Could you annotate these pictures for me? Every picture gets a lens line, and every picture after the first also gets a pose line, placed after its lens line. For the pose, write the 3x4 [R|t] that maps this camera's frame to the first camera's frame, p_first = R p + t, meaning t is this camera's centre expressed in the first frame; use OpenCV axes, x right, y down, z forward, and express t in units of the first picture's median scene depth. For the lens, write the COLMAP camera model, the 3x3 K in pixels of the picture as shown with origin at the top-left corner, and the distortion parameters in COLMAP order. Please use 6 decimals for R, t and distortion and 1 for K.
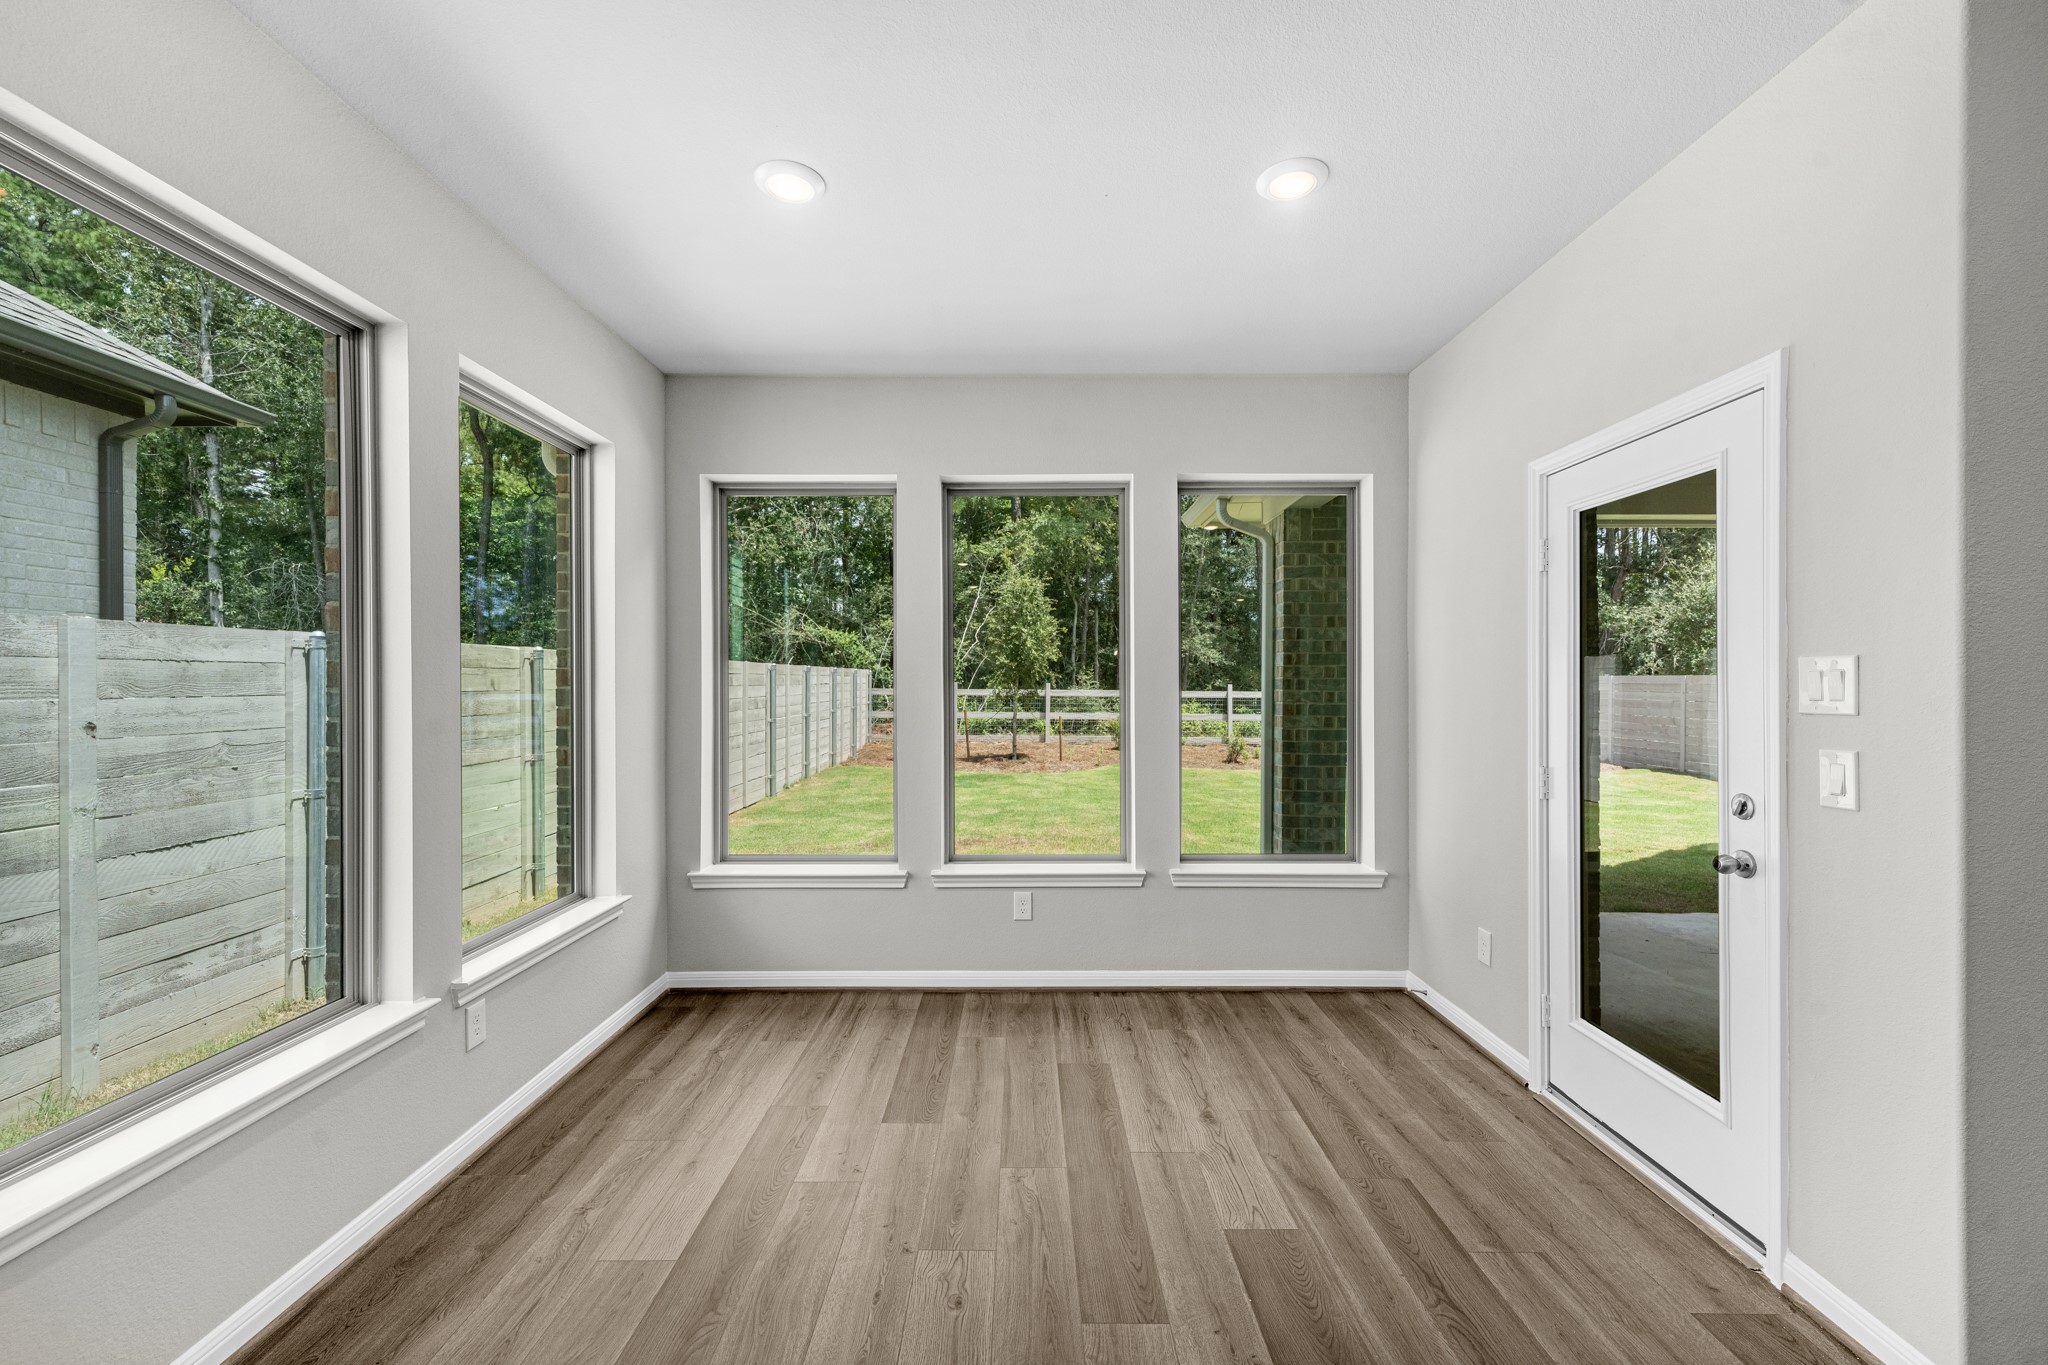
lens RADIAL K [[830.4, 0, 1024.0], [0, 830.4, 682.5], [0, 0, 1]] dist [-0.001598, -0.000185]
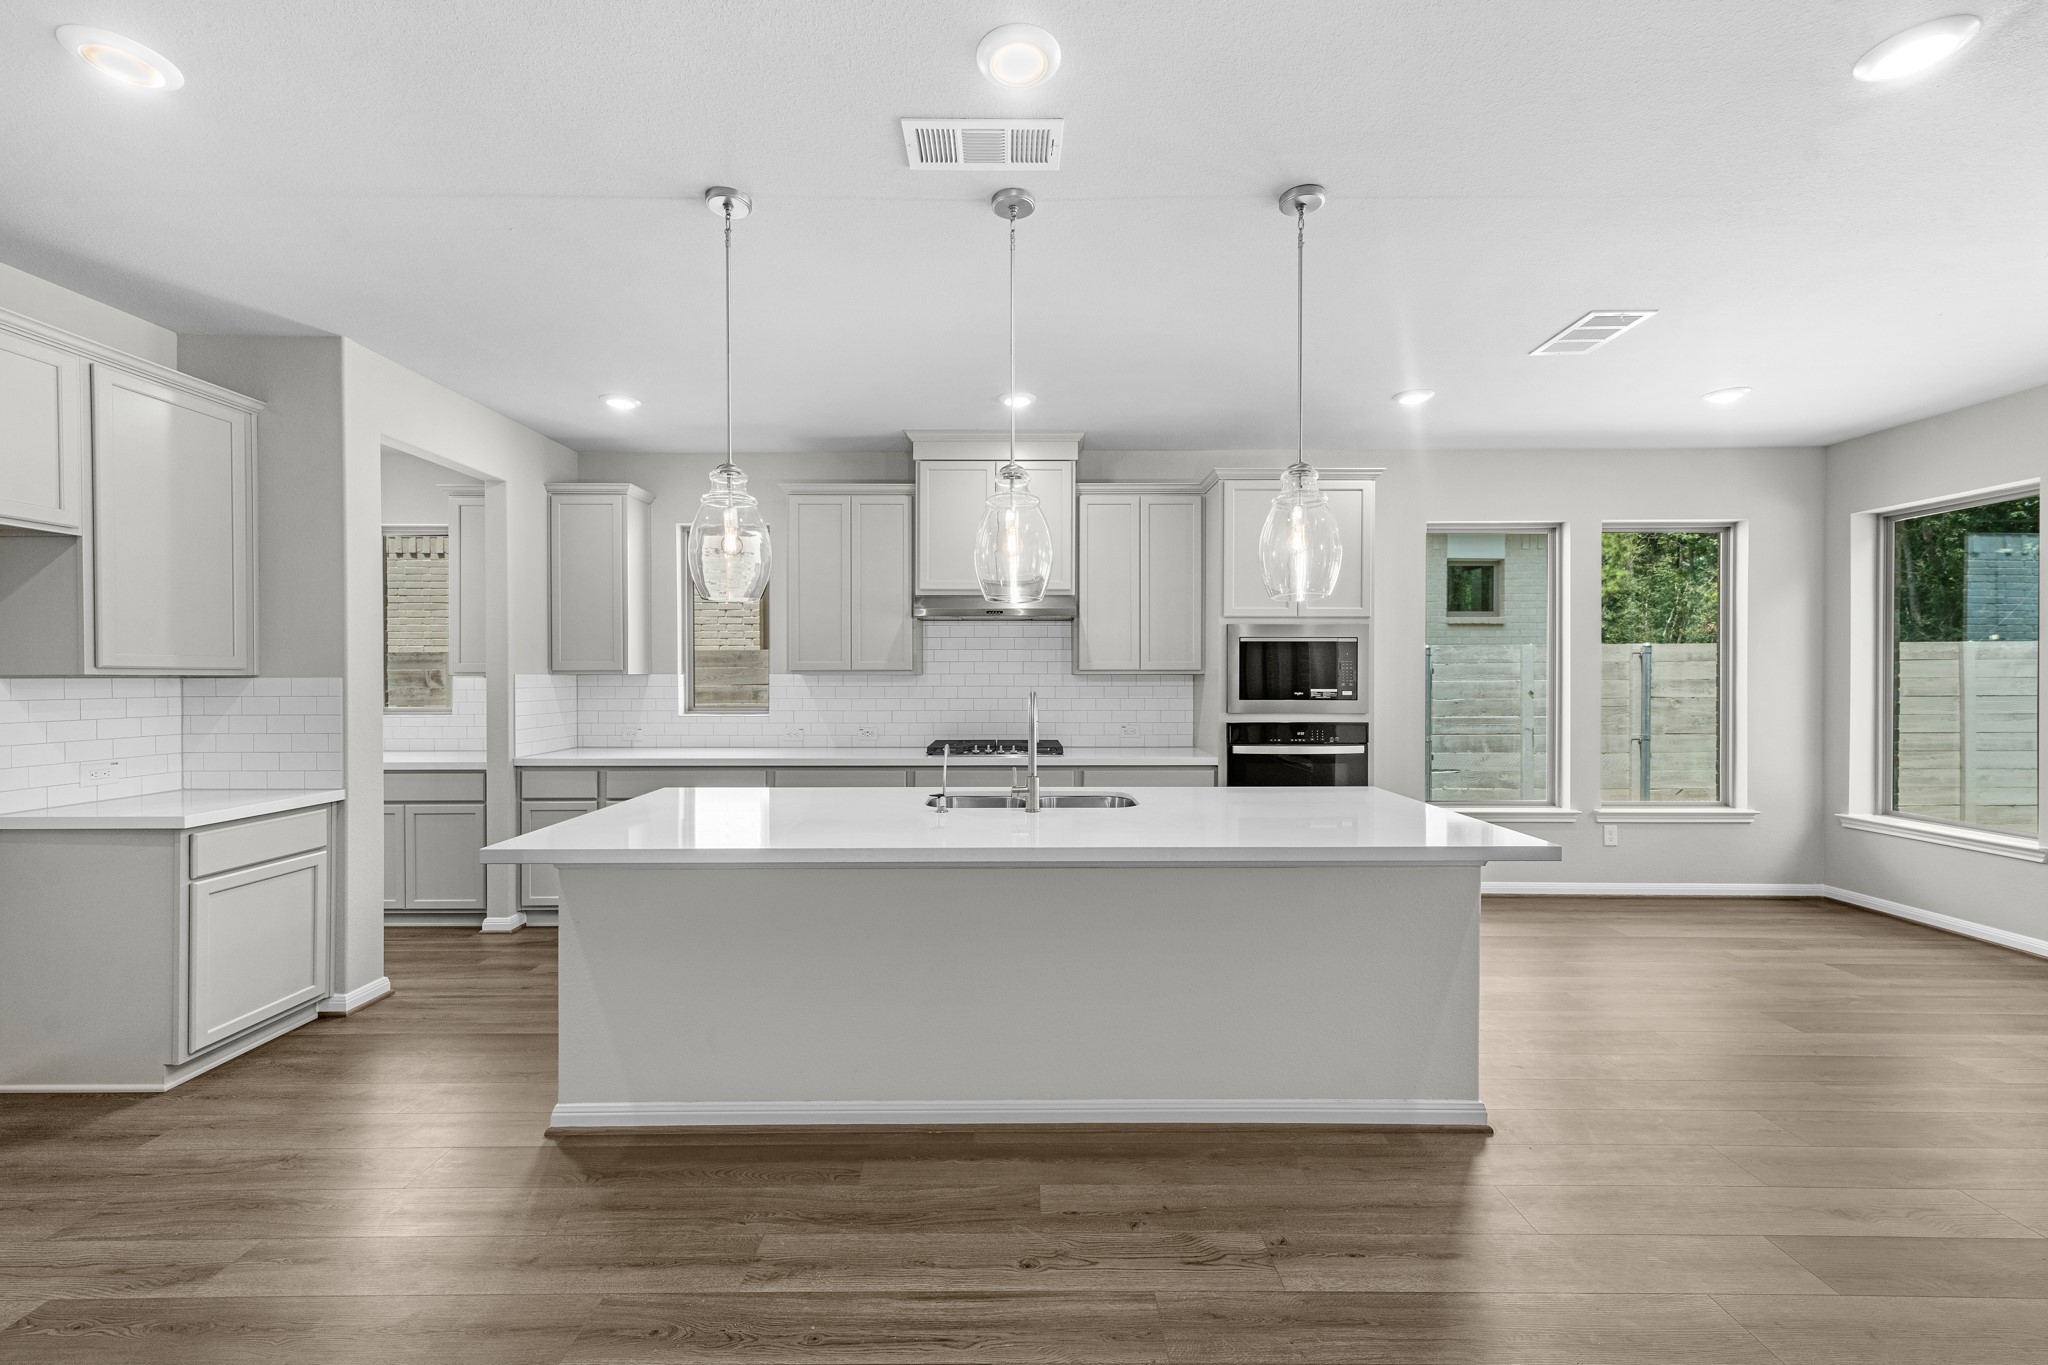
lens RADIAL K [[830.4, 0, 1024.0], [0, 830.4, 682.5], [0, 0, 1]] dist [-0.001598, -0.000185]
pose [[0.005420, 0.009018, -0.999945, 1.134785], [0.004909, 0.999947, 0.009045, -0.001842], [0.999973, -0.004957, 0.005376, -0.397472]]
